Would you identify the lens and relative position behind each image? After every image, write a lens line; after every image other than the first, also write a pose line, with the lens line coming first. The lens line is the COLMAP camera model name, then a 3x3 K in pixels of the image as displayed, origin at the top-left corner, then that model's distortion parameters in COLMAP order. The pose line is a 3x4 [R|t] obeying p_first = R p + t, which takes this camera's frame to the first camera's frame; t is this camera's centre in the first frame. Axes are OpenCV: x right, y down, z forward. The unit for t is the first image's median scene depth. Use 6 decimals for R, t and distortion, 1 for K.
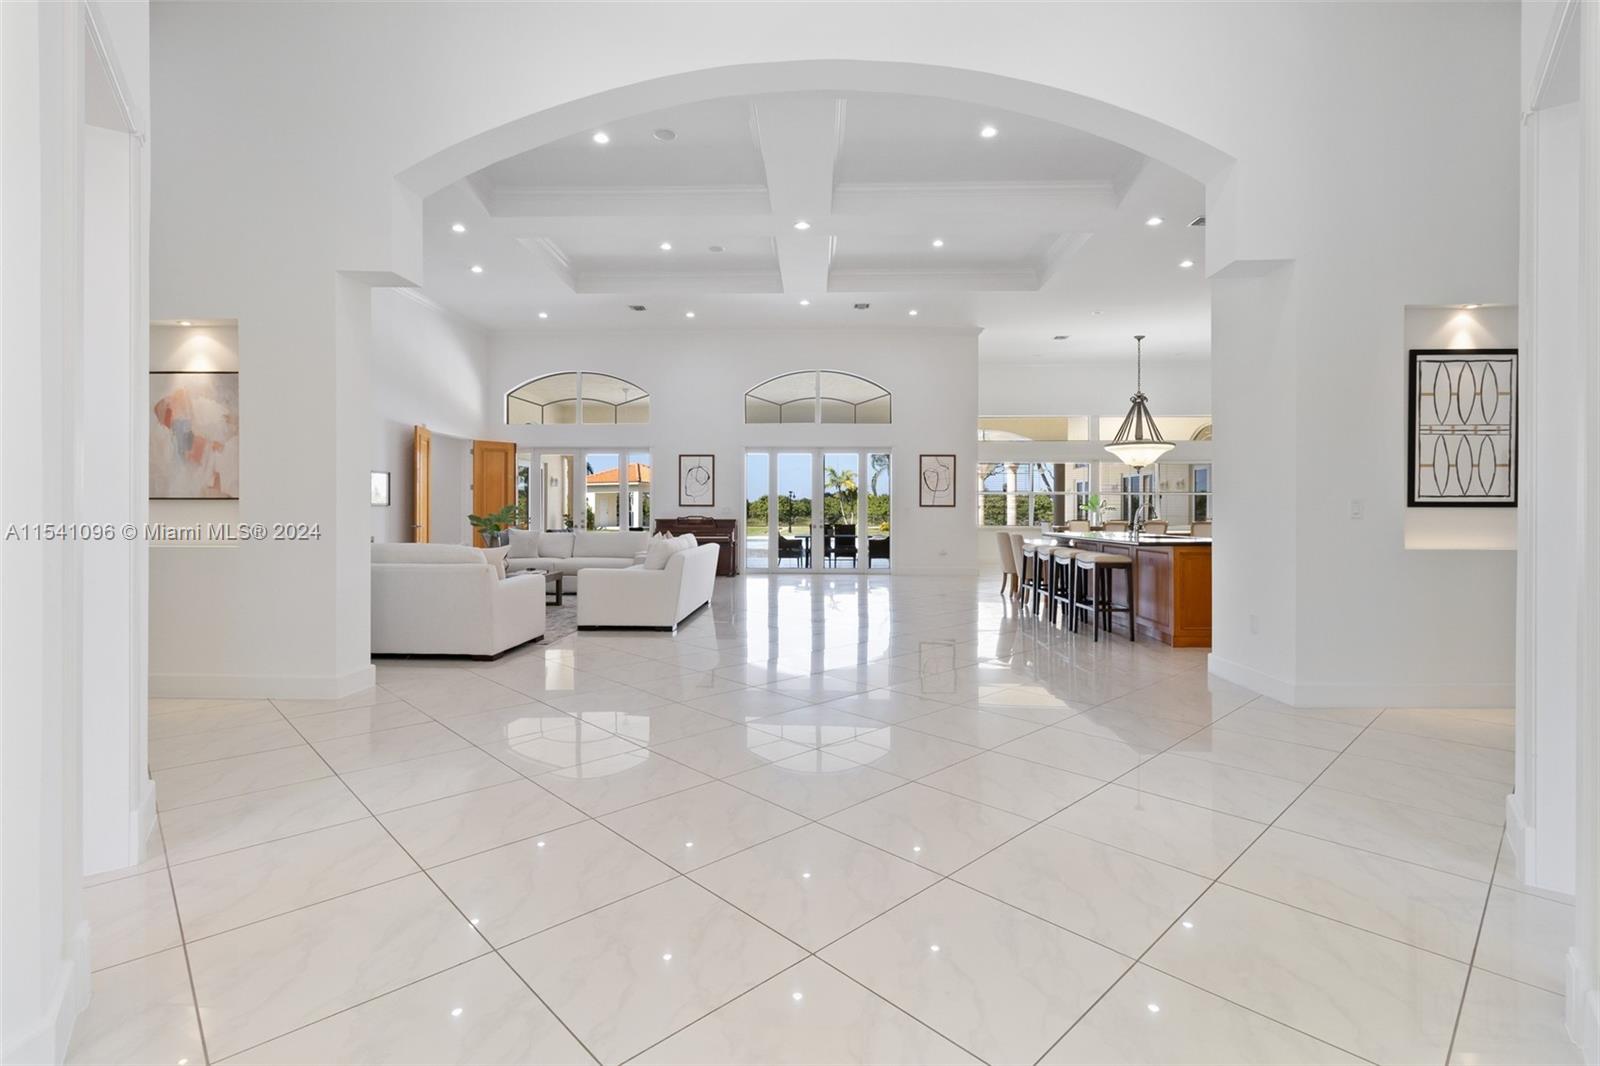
lens RADIAL K [[737.0, 0, 795.4], [0, 737.0, 506.6], [0, 0, 1]] dist [0.002083, 0.001457]
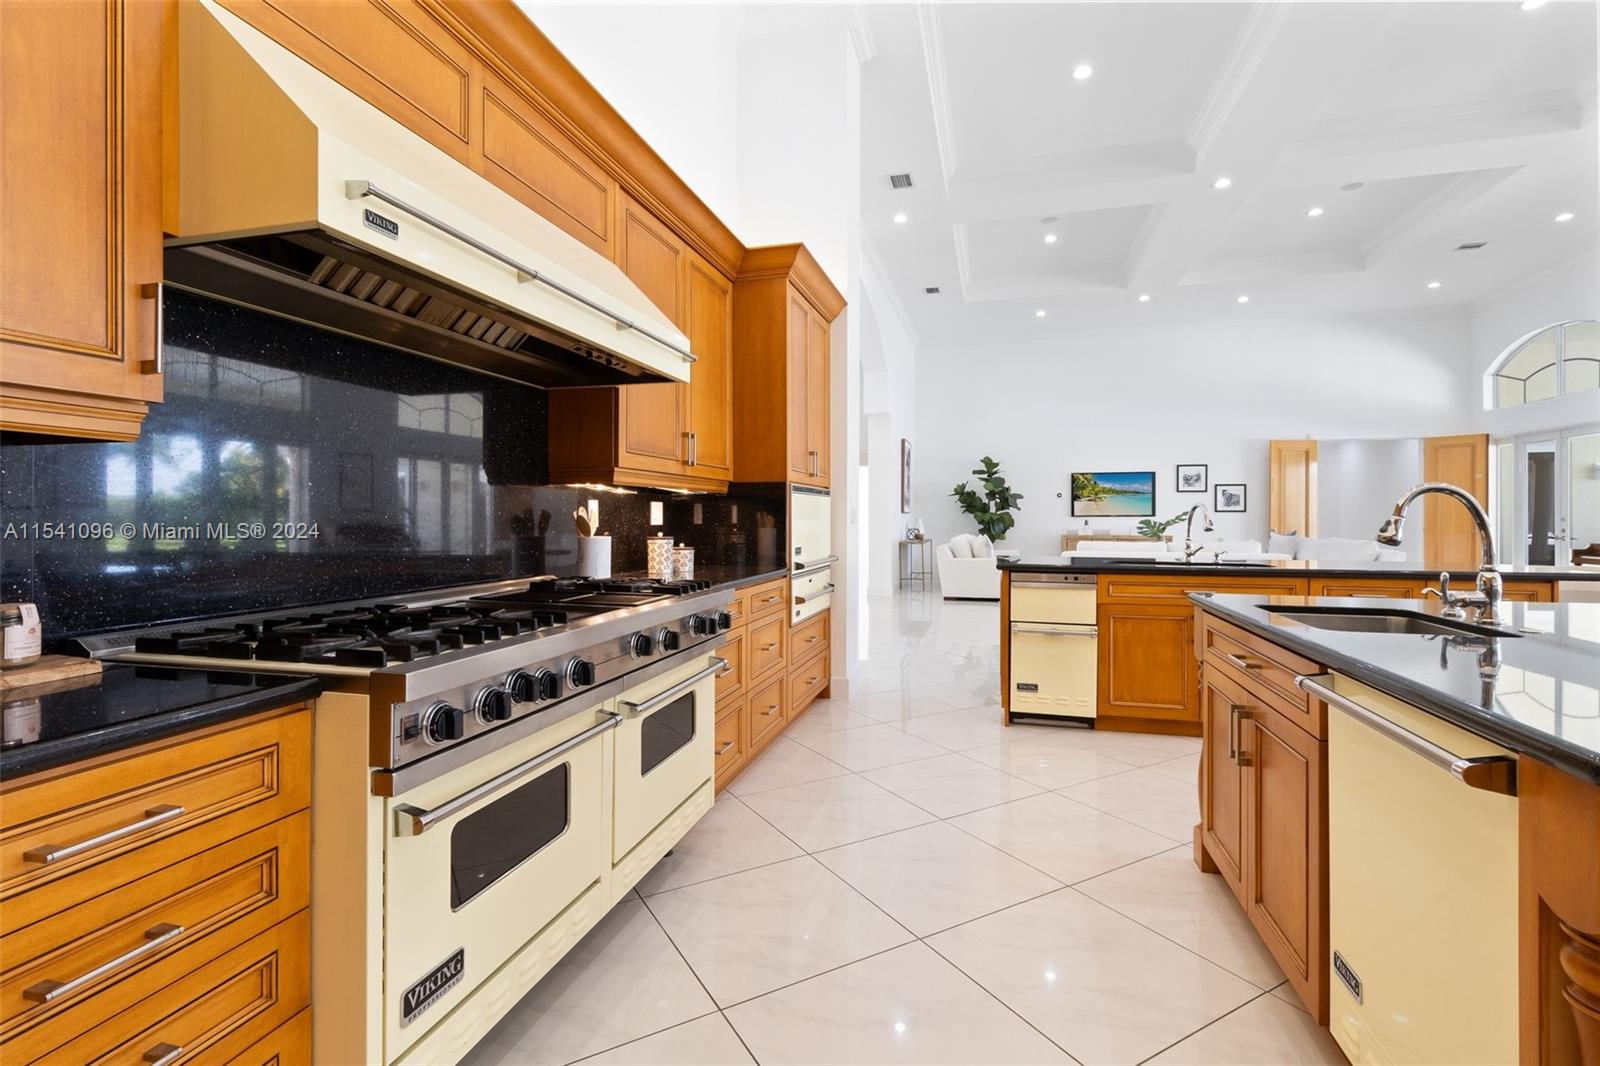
lens RADIAL K [[737.0, 0, 799.8], [0, 737.0, 515.2], [0, 0, 1]] dist [0.002083, 0.001457]
pose [[-0.223828, -0.003021, -0.974624, 0.591987], [0.006315, 0.999970, -0.004550, 0.003491], [0.974608, -0.007173, -0.223803, 0.437852]]
